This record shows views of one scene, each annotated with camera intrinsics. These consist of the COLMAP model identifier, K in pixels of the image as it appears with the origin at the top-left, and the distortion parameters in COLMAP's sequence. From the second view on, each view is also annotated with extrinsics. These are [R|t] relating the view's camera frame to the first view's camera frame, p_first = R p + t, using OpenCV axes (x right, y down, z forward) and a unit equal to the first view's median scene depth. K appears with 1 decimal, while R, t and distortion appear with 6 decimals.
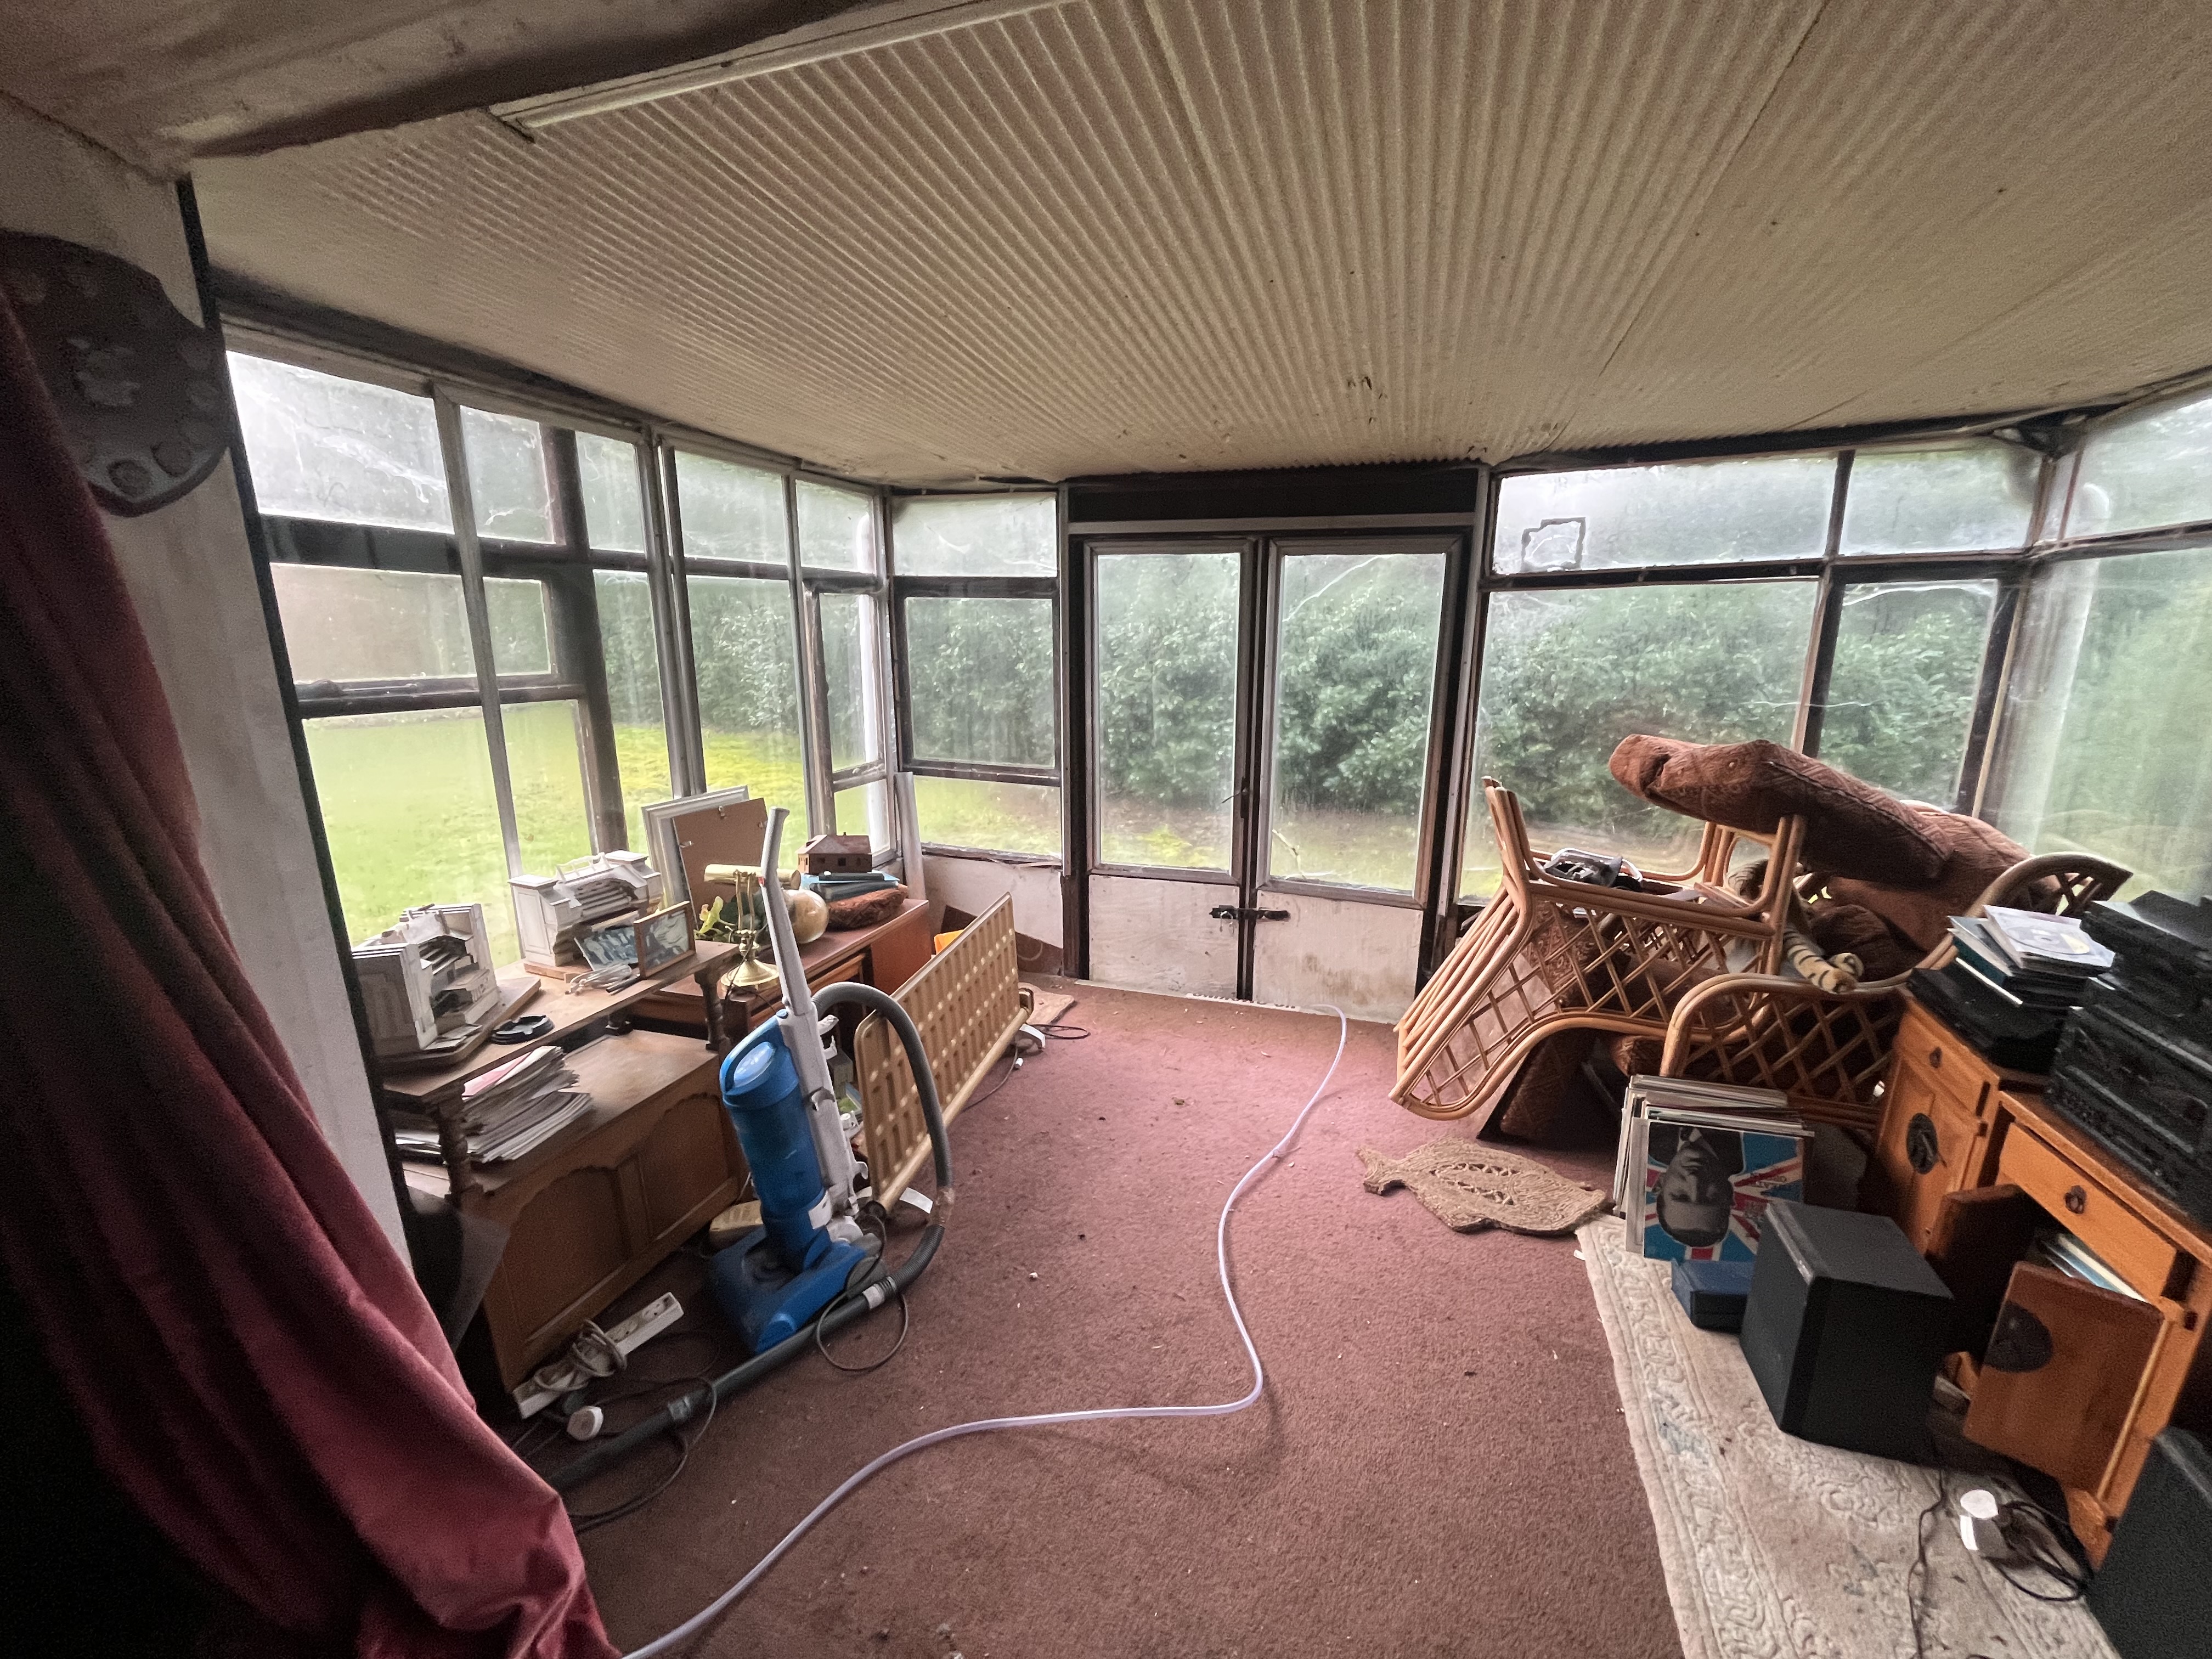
lens RADIAL K [[890.6, 0, 1106.1], [0, 890.6, 824.1], [0, 0, 1]] dist [0.001080, -0.000264]
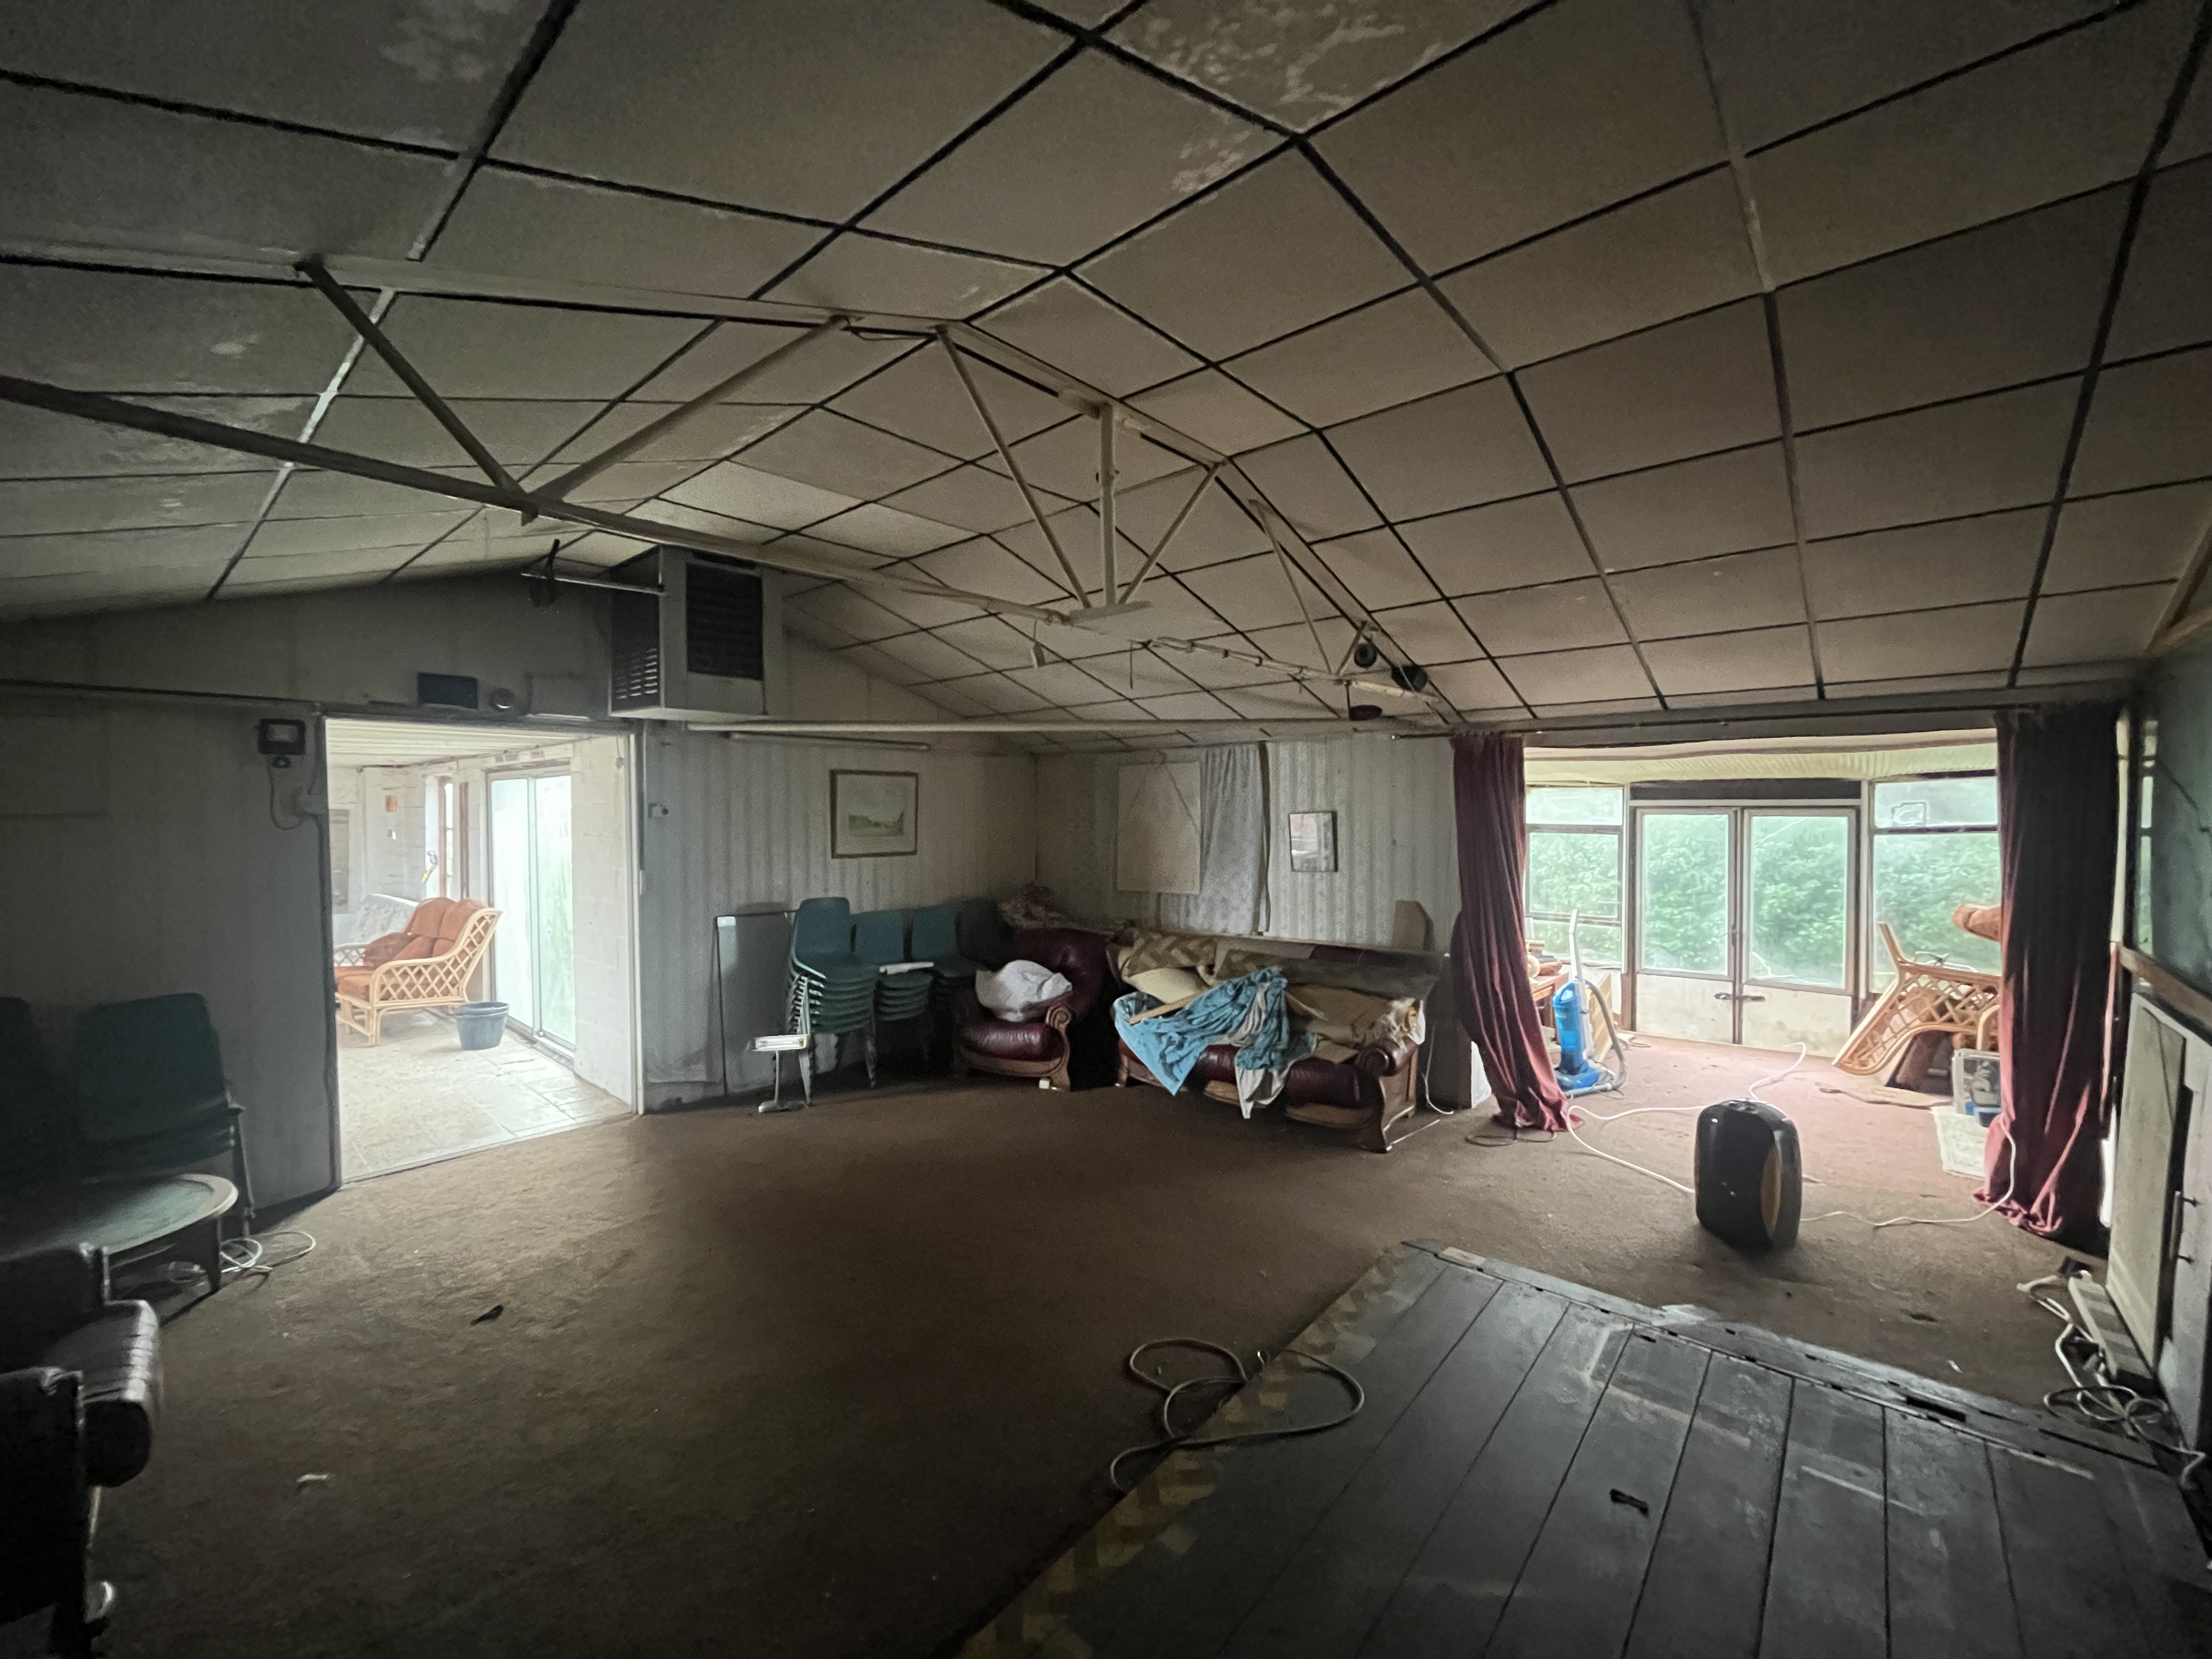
lens RADIAL K [[890.6, 0, 1107.5], [0, 890.6, 826.1], [0, 0, 1]] dist [0.001080, -0.000264]
pose [[0.927186, 0.001815, -0.374596, -0.382777], [-0.082943, 0.976162, -0.200569, 0.241675], [0.365302, 0.217035, 0.905235, -1.310660]]
